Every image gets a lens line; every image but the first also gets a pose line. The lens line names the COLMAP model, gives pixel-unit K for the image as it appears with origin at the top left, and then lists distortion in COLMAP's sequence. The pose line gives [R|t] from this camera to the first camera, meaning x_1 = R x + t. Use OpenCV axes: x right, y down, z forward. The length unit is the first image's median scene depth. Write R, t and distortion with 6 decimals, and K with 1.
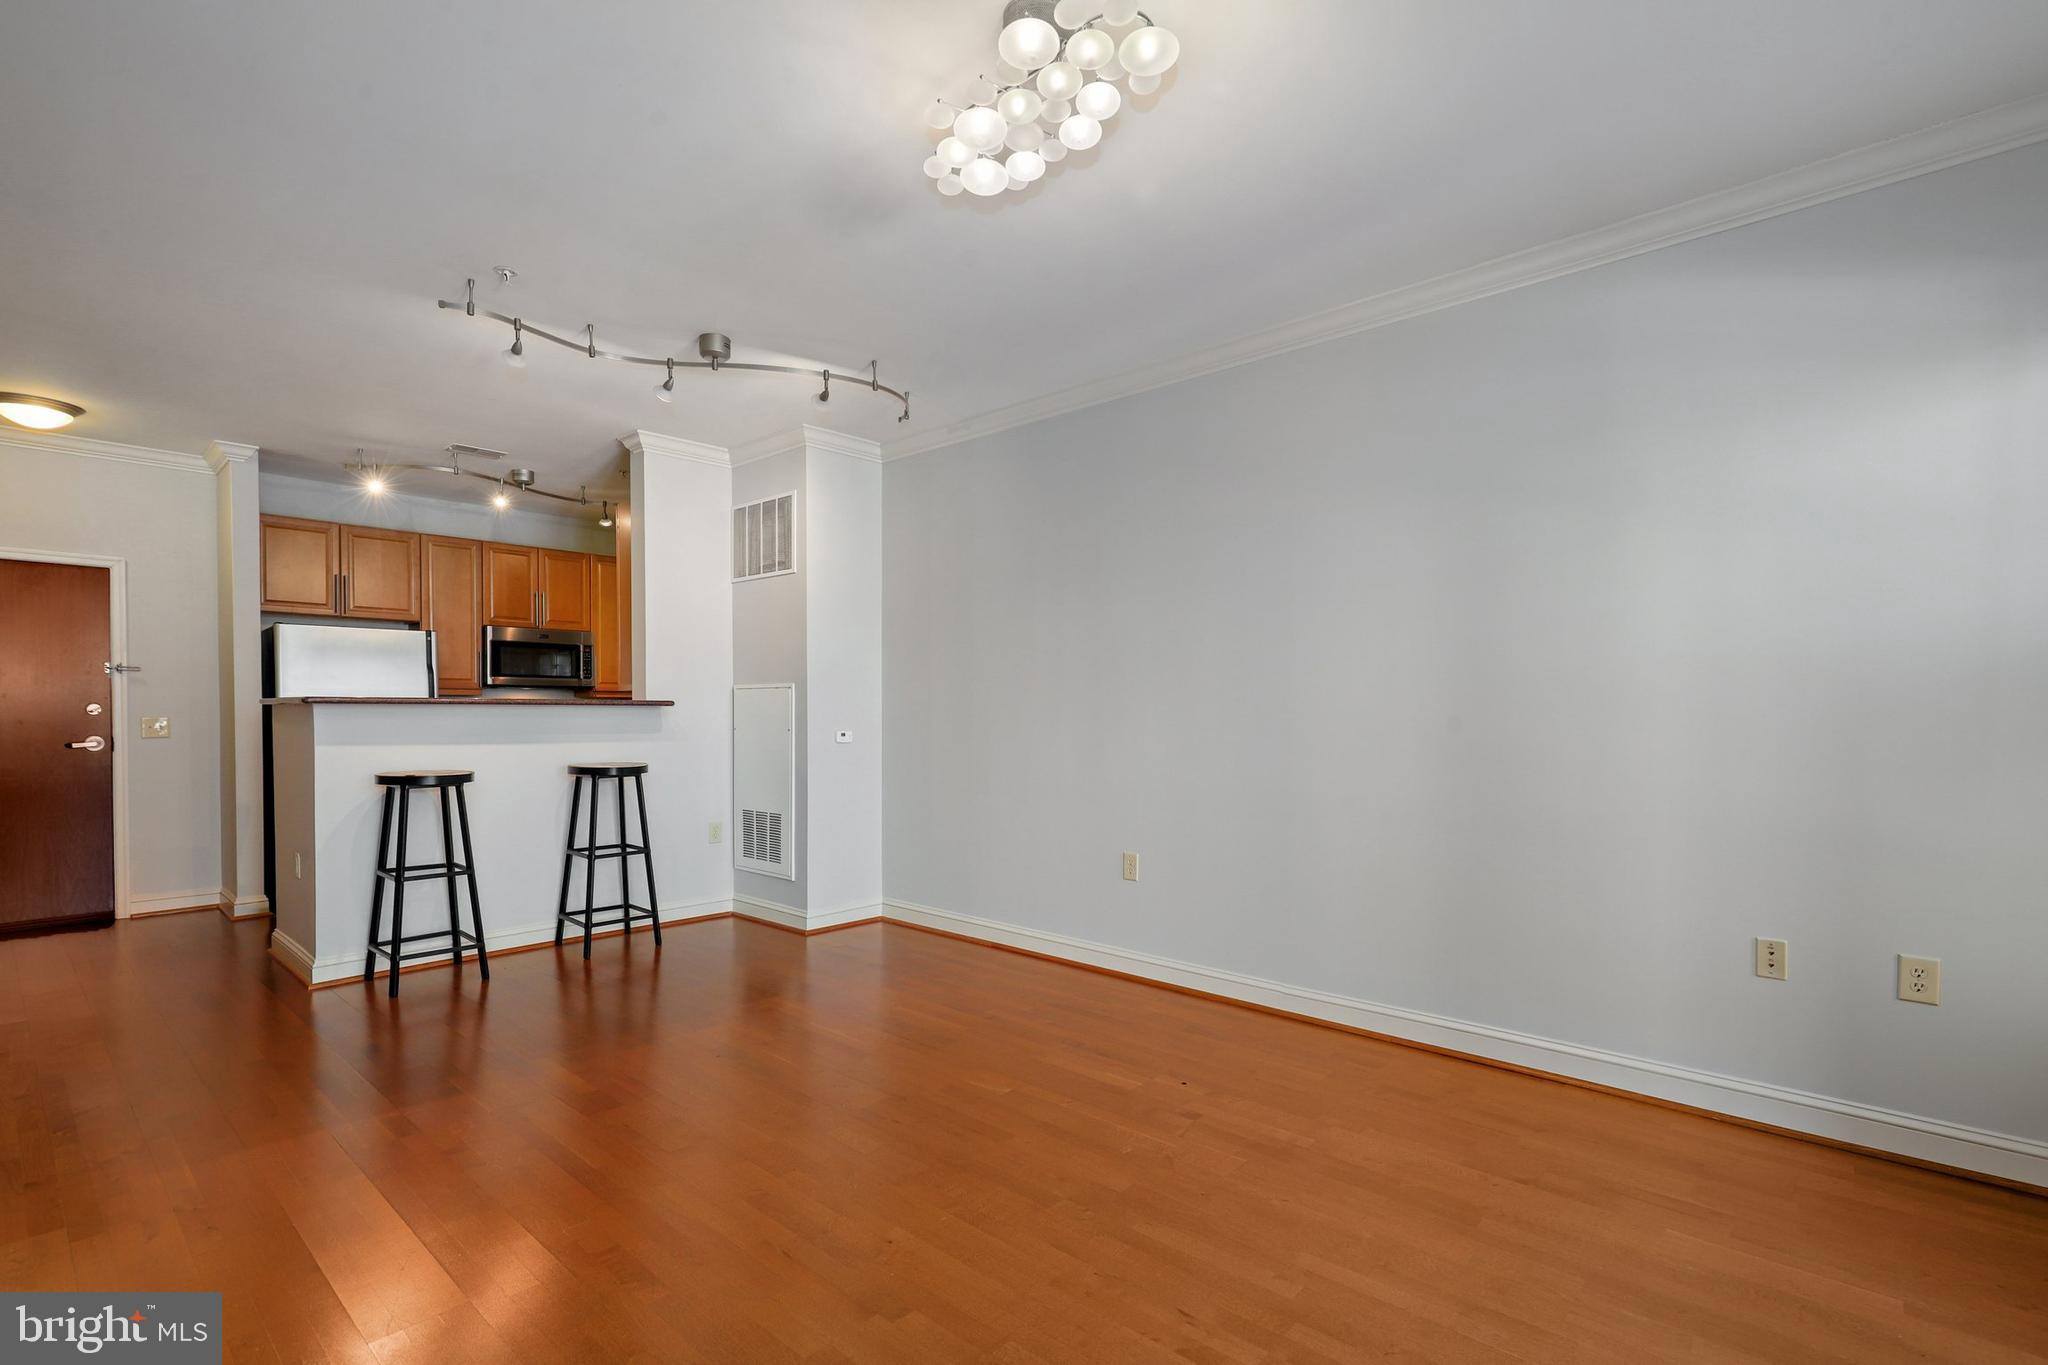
lens RADIAL K [[955.3, 0, 1017.5], [0, 955.3, 722.5], [0, 0, 1]] dist [0.009092, 0.005469]
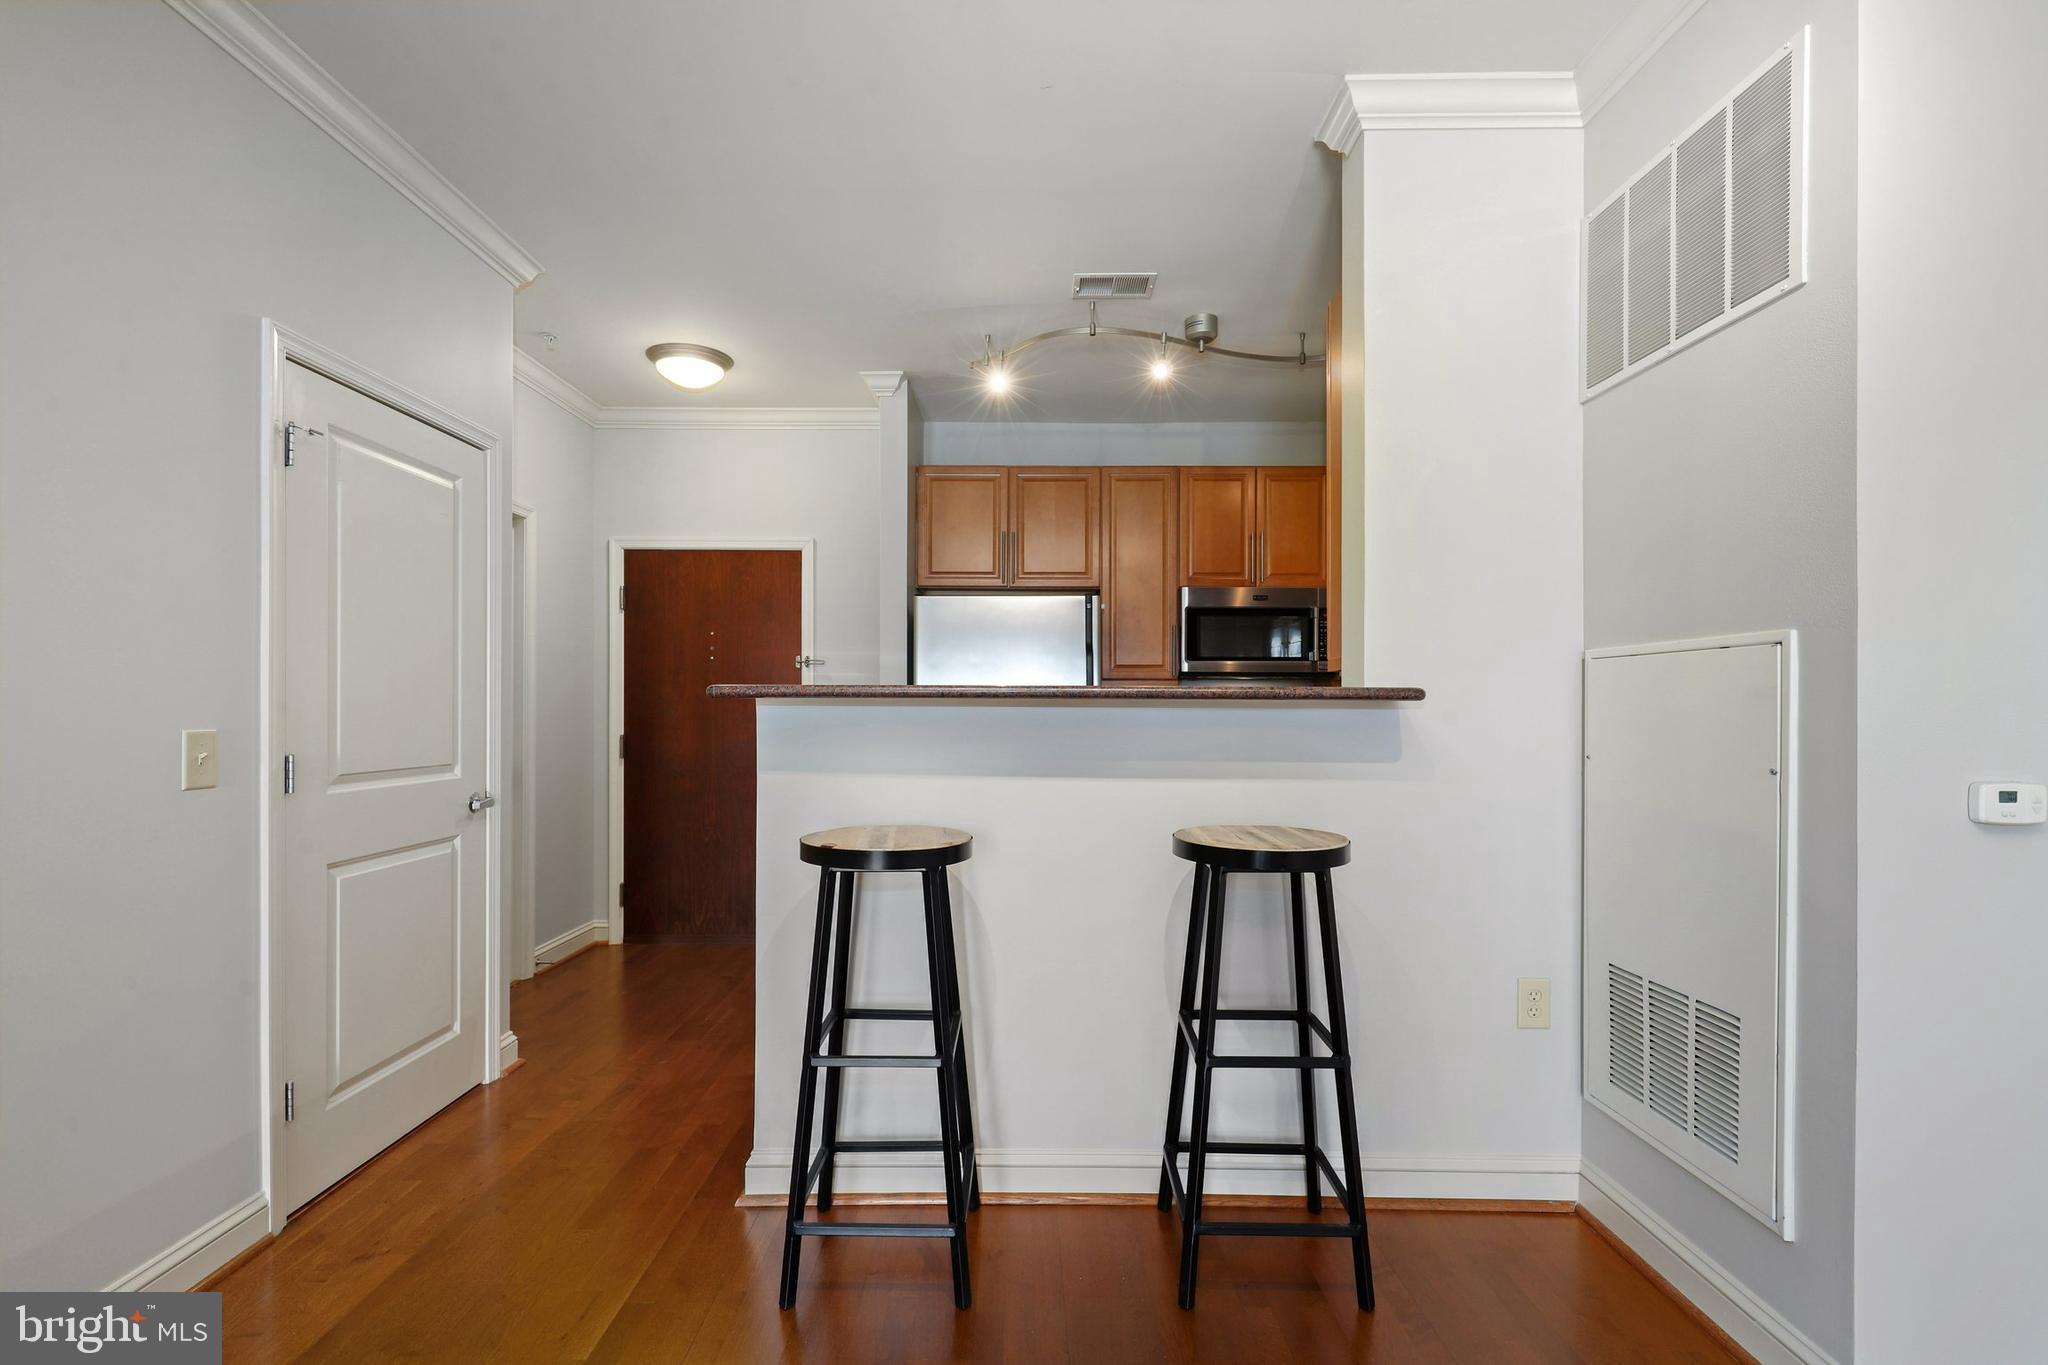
lens RADIAL K [[955.3, 0, 999.2], [0, 955.3, 712.1], [0, 0, 1]] dist [0.009092, 0.005469]
pose [[0.667496, 0.003395, -0.744605, -0.161496], [-0.010073, 0.999939, -0.004470, -0.008234], [0.744545, 0.010484, 0.667490, 0.551275]]
